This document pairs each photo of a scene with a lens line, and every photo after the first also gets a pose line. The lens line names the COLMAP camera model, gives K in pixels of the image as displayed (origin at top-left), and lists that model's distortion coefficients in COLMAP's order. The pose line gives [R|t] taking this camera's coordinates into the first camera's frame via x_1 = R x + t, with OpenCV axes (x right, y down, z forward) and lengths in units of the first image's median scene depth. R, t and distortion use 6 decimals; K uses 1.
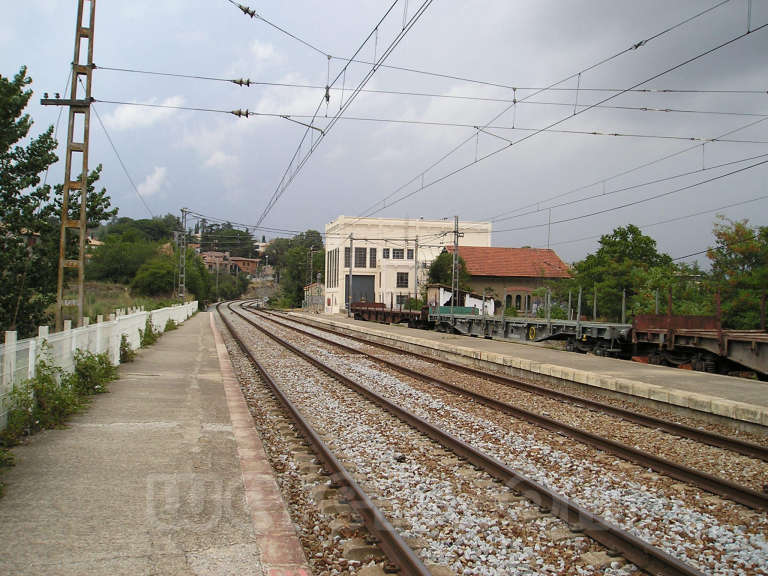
lens RADIAL K [[809.1, 0, 399.2], [0, 809.1, 292.3], [0, 0, 1]] dist [-0.101679, 0.002632]
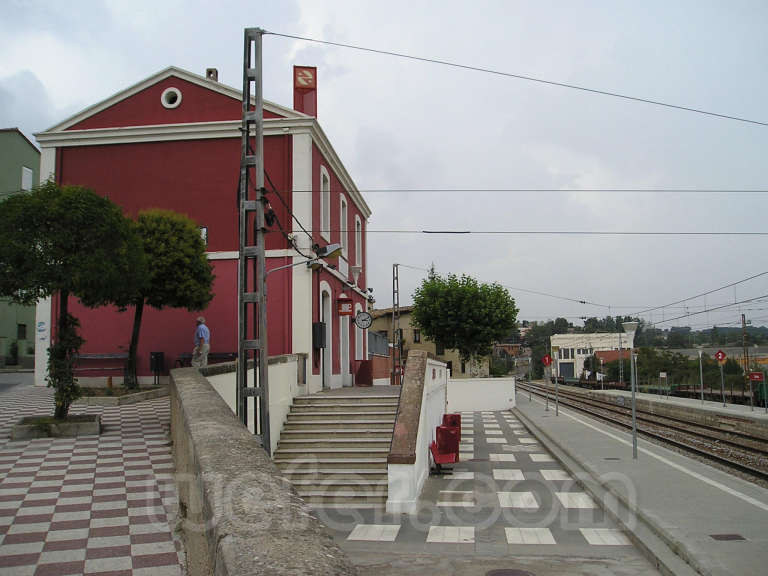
lens RADIAL K [[809.1, 0, 399.2], [0, 809.1, 292.3], [0, 0, 1]] dist [-0.101679, 0.002632]
pose [[0.946722, -0.062677, -0.315893, 0.205938], [0.034407, 0.994950, -0.094293, -0.020550], [0.320208, 0.078400, 0.944098, -1.073366]]
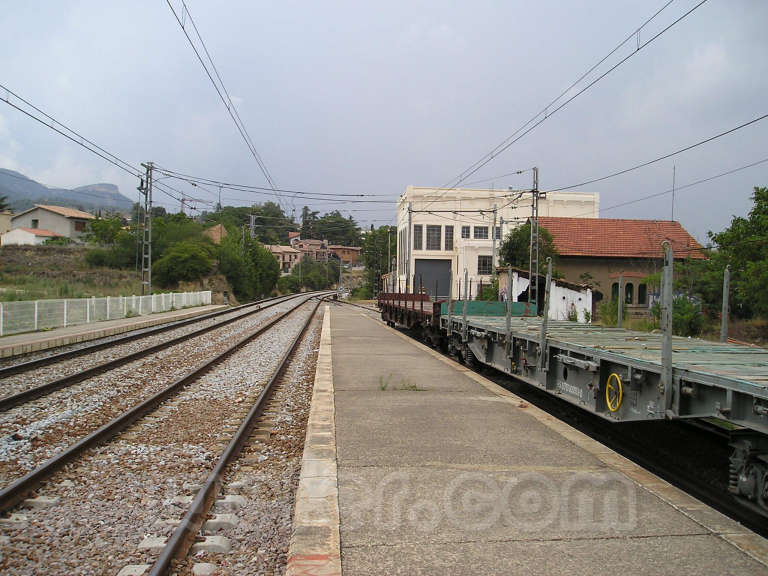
lens RADIAL K [[809.1, 0, 399.2], [0, 809.1, 292.3], [0, 0, 1]] dist [-0.101679, 0.002632]
pose [[0.989068, 0.000785, -0.147458, 0.037404], [0.000992, 0.999928, 0.011979, 0.002016], [0.147456, -0.011994, 0.988996, 0.196047]]
